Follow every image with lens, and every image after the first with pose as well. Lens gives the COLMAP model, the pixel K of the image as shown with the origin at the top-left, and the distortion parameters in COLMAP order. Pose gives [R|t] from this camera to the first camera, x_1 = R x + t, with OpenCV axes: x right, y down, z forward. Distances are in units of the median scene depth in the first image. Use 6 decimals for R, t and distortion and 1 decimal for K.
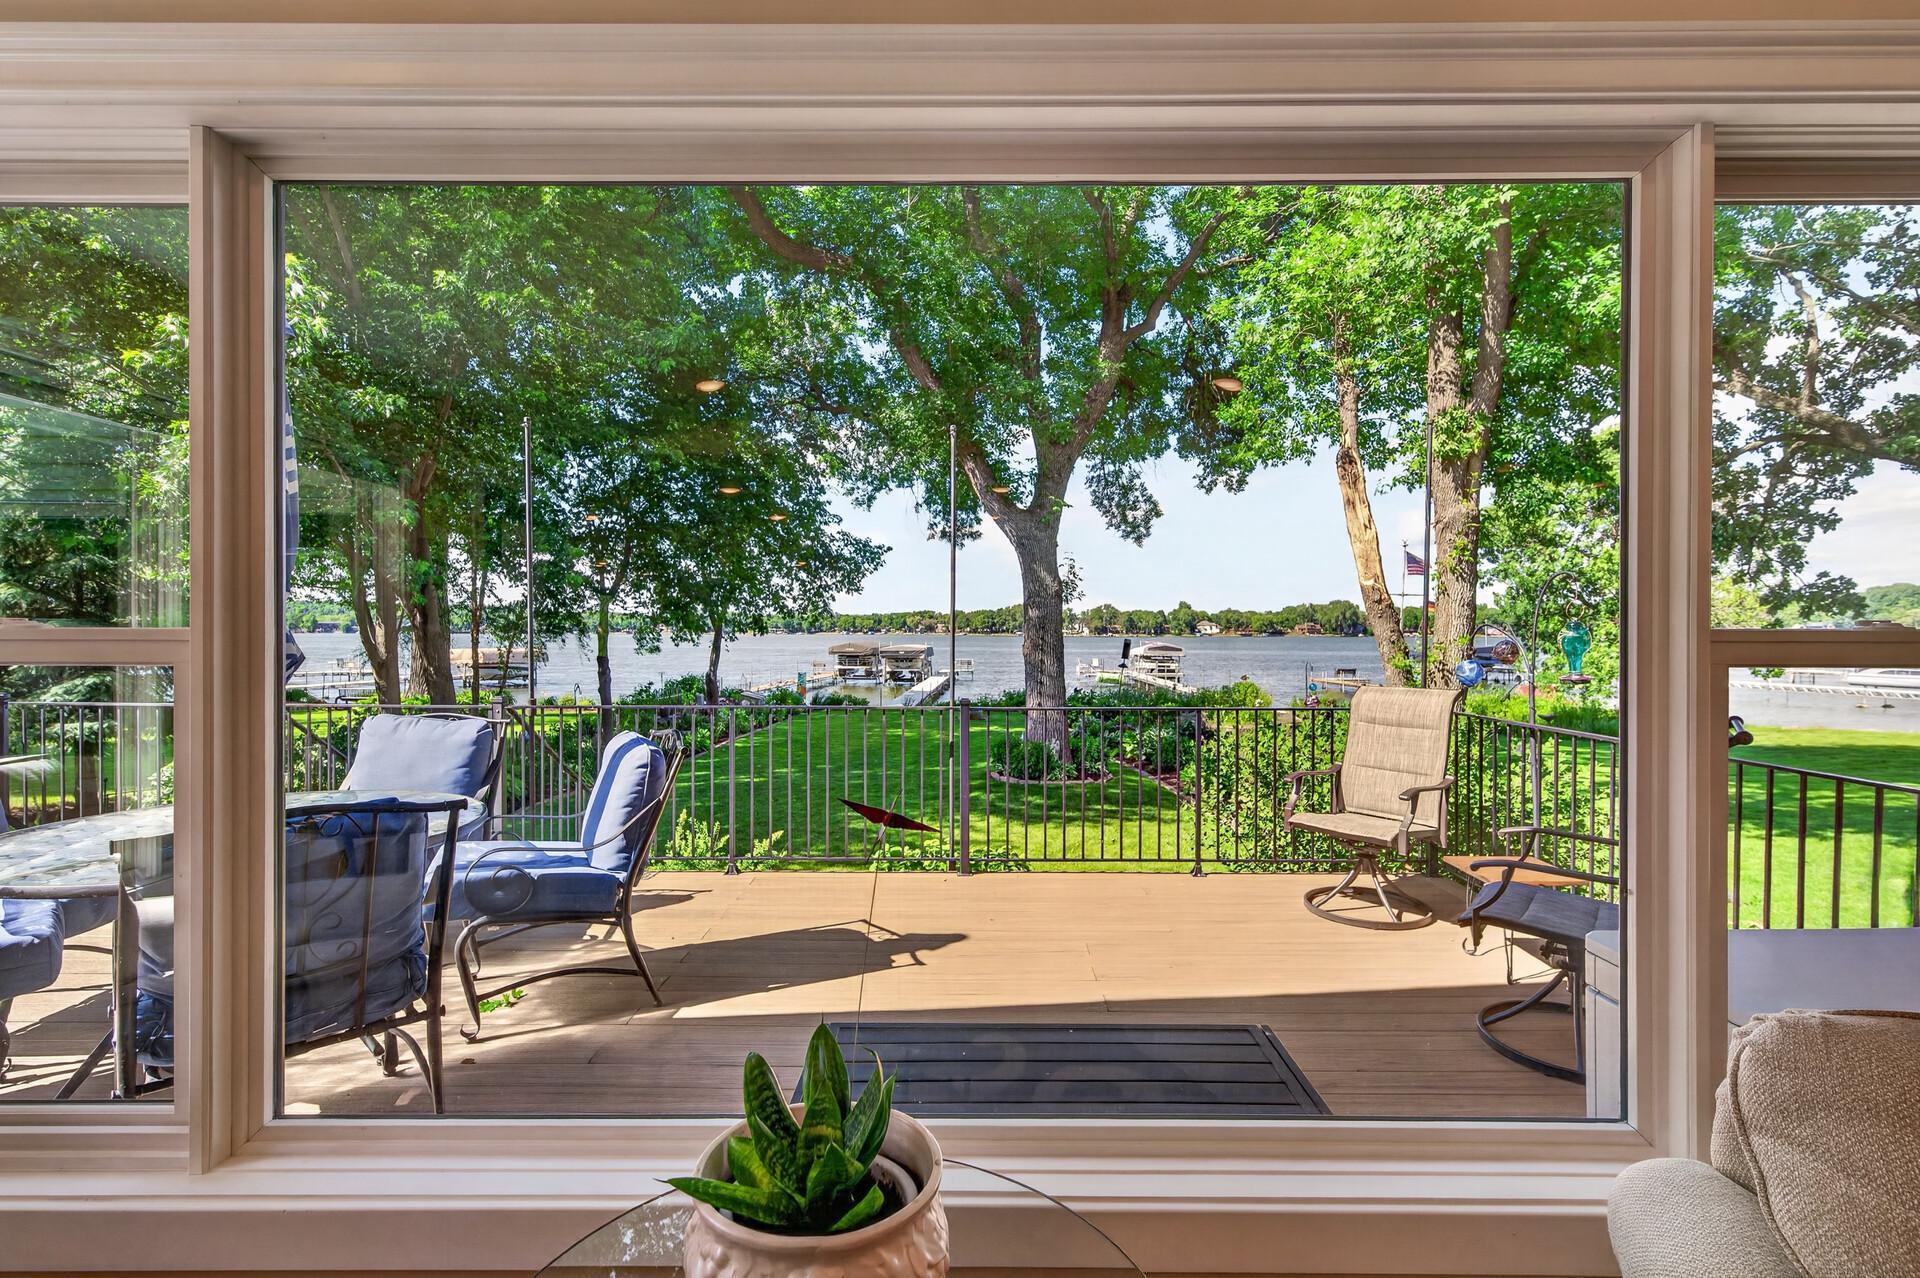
lens RADIAL K [[901.1, 0, 971.4], [0, 901.1, 636.1], [0, 0, 1]] dist [0.003773, -0.000285]
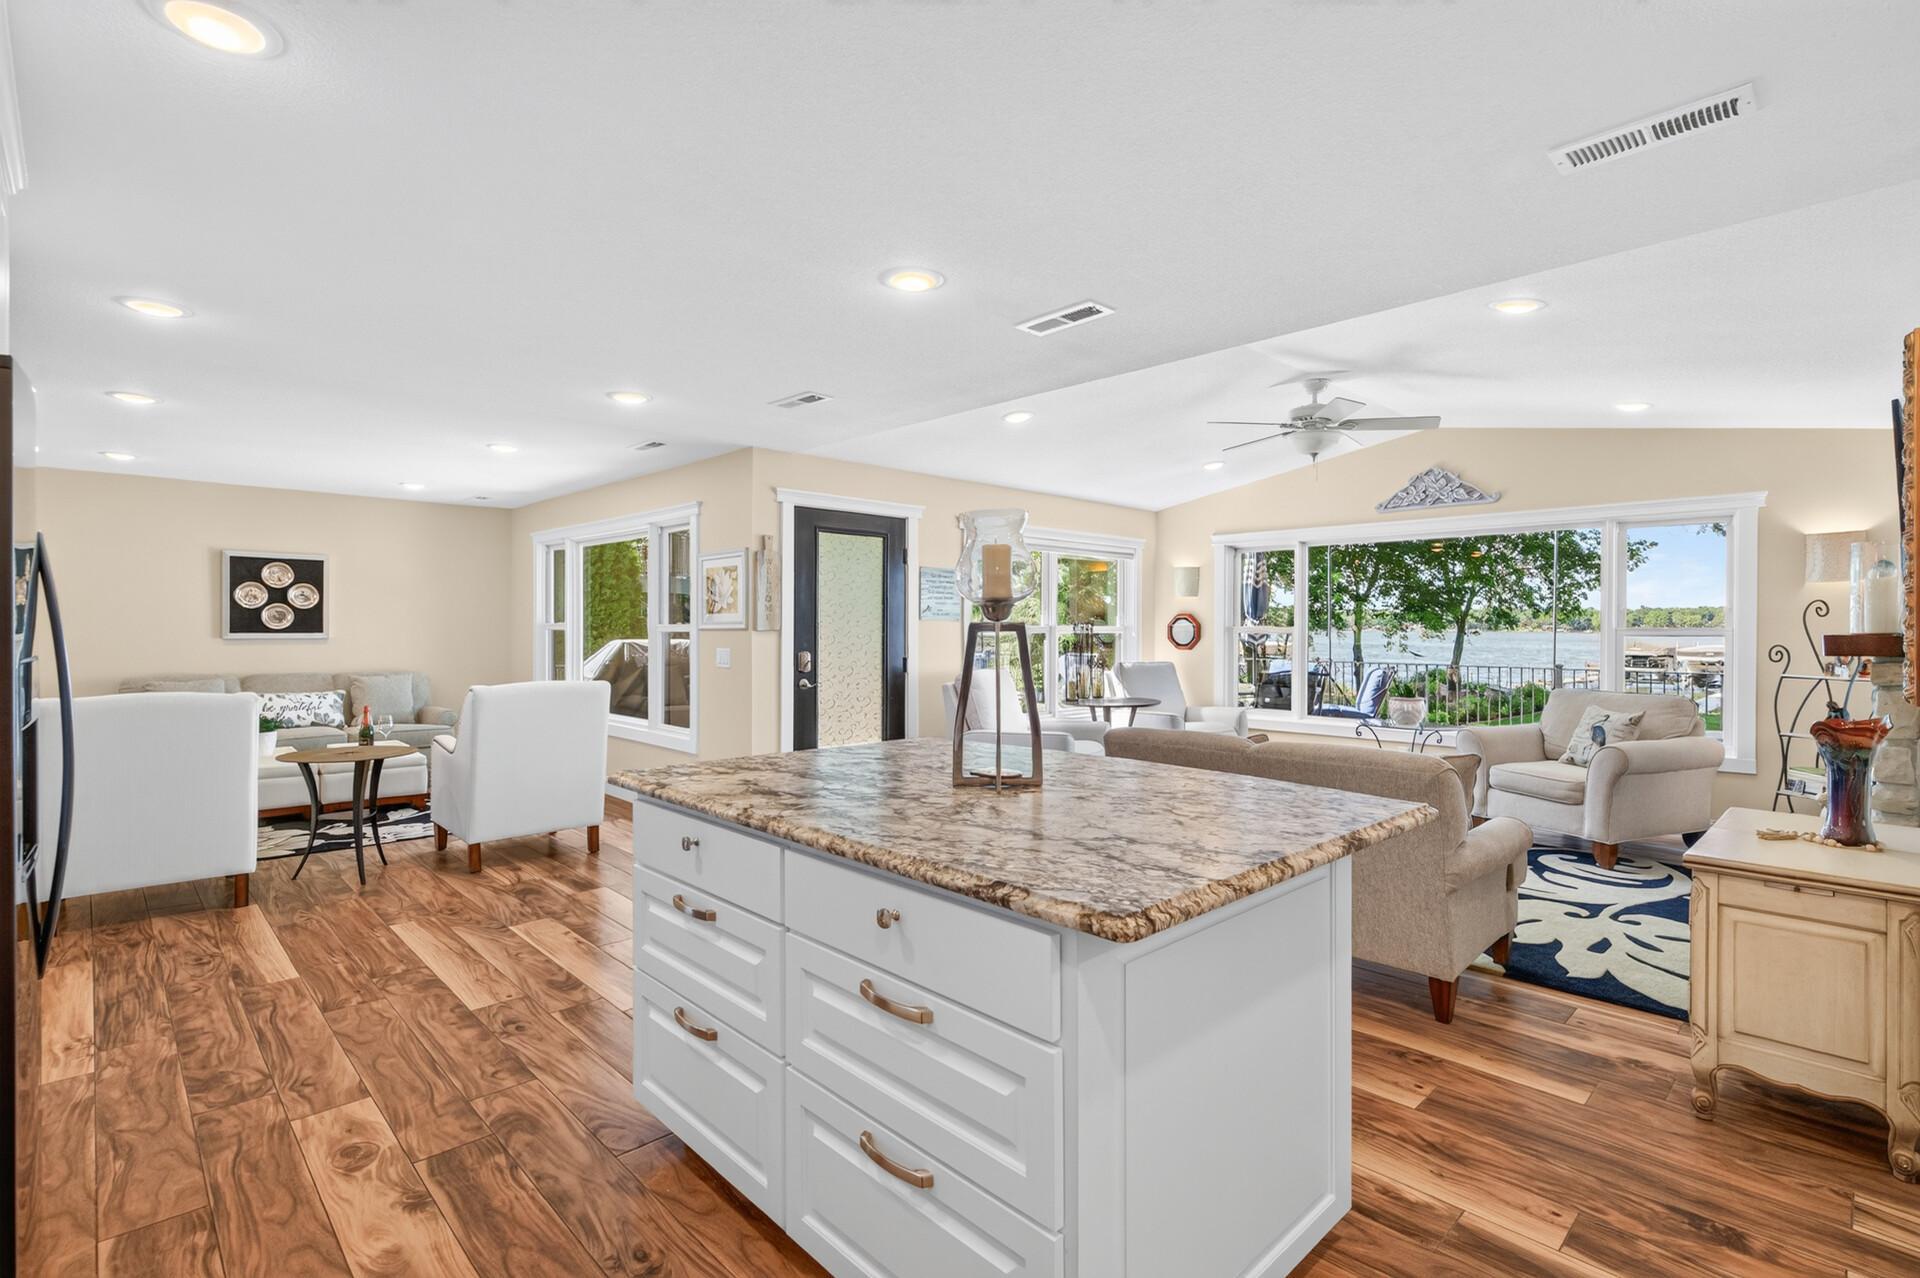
lens RADIAL K [[901.1, 0, 966.0], [0, 901.1, 630.0], [0, 0, 1]] dist [0.003773, -0.000285]
pose [[0.701461, 0.007090, -0.712673, 0.111855], [-0.008744, 0.999961, 0.001341, 0.002024], [0.712655, 0.005291, 0.701495, -0.288231]]
